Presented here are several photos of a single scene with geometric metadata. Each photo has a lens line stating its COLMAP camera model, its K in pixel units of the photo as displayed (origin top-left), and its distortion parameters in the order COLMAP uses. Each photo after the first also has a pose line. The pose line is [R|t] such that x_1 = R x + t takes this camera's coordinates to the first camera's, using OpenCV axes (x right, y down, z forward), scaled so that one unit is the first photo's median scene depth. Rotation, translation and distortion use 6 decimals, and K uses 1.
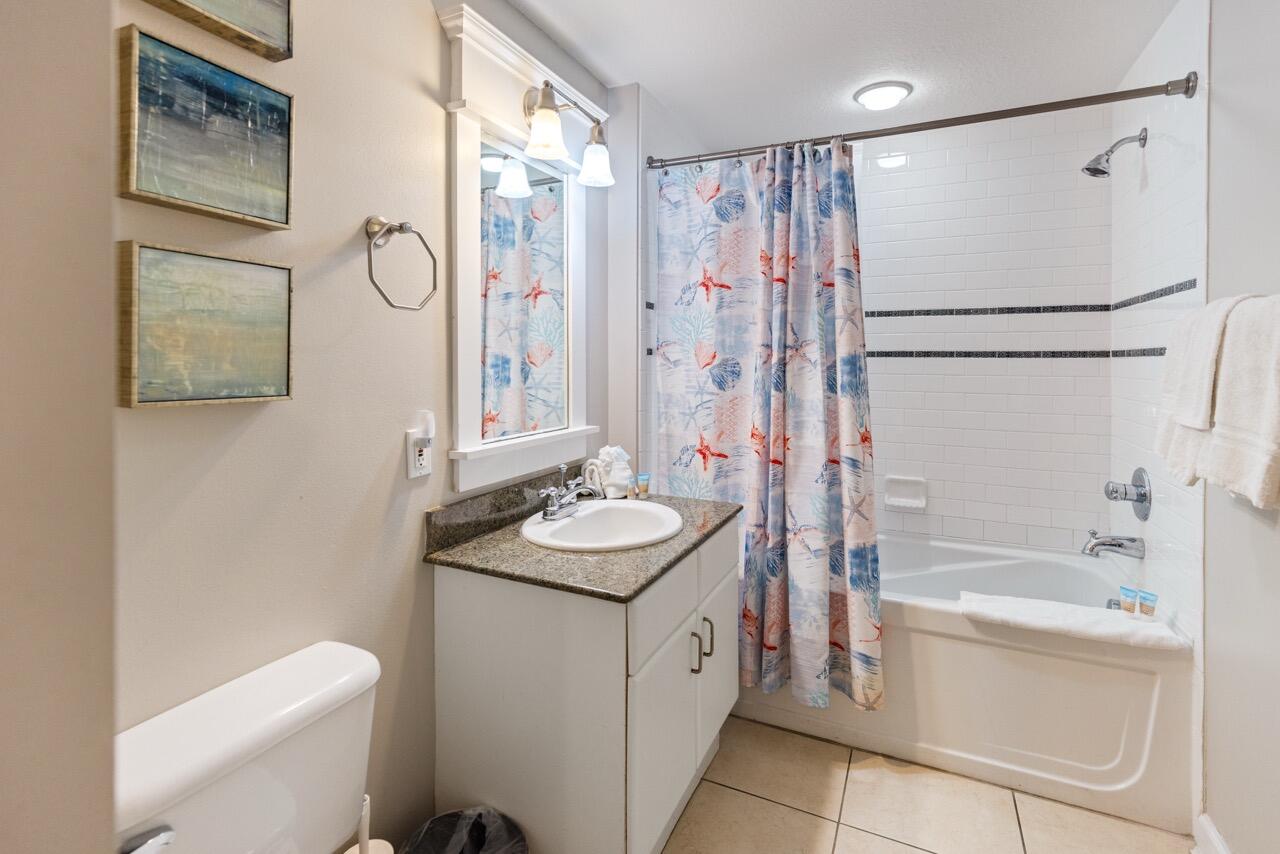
lens RADIAL K [[598.3, 0, 646.0], [0, 598.3, 360.9], [0, 0, 1]] dist [0.002965, 0.000273]
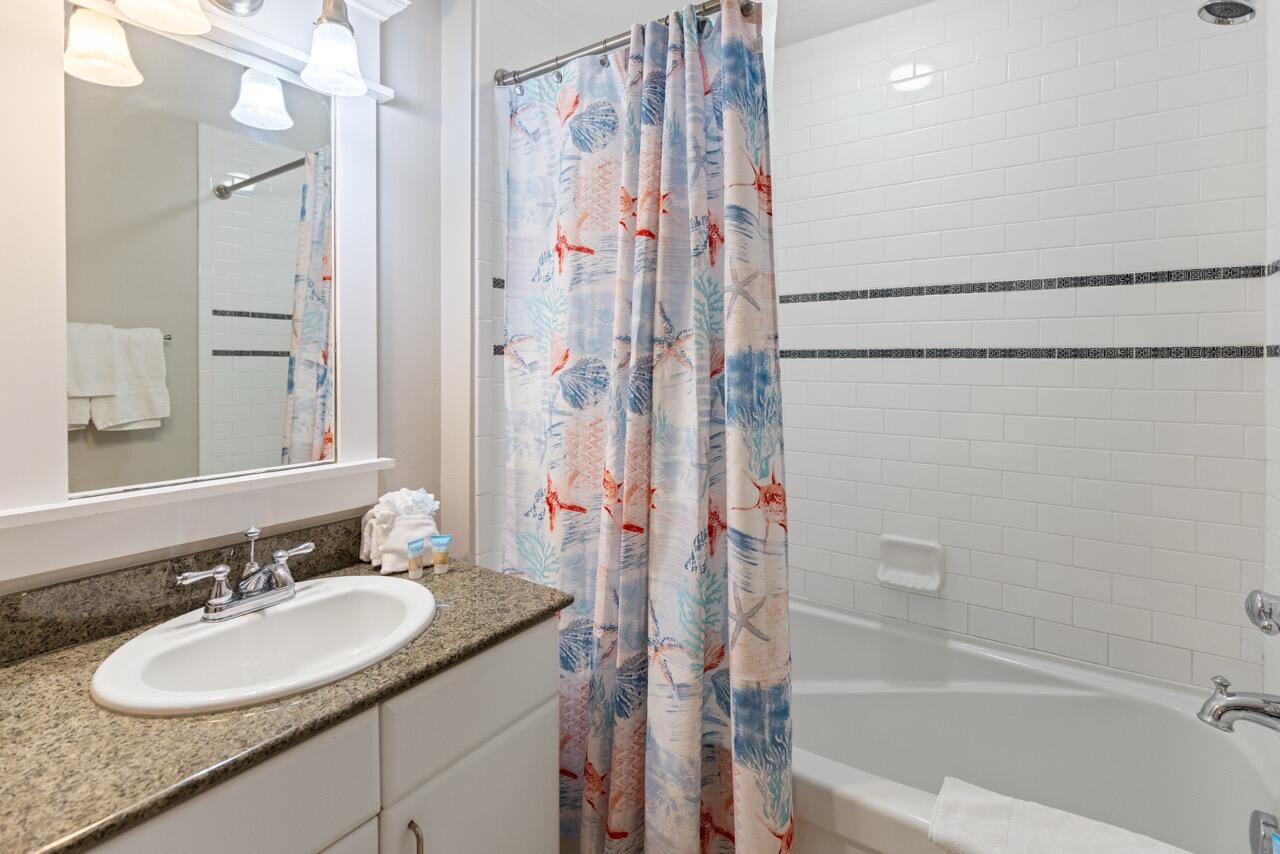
lens RADIAL K [[605.6, 0, 641.7], [0, 605.6, 363.1], [0, 0, 1]] dist [0.002439, 0.000455]
pose [[0.987229, 0.000427, -0.159308, 0.319751], [-0.000596, 0.999999, -0.001012, 0.000451], [0.159307, 0.001094, 0.987228, 0.379430]]
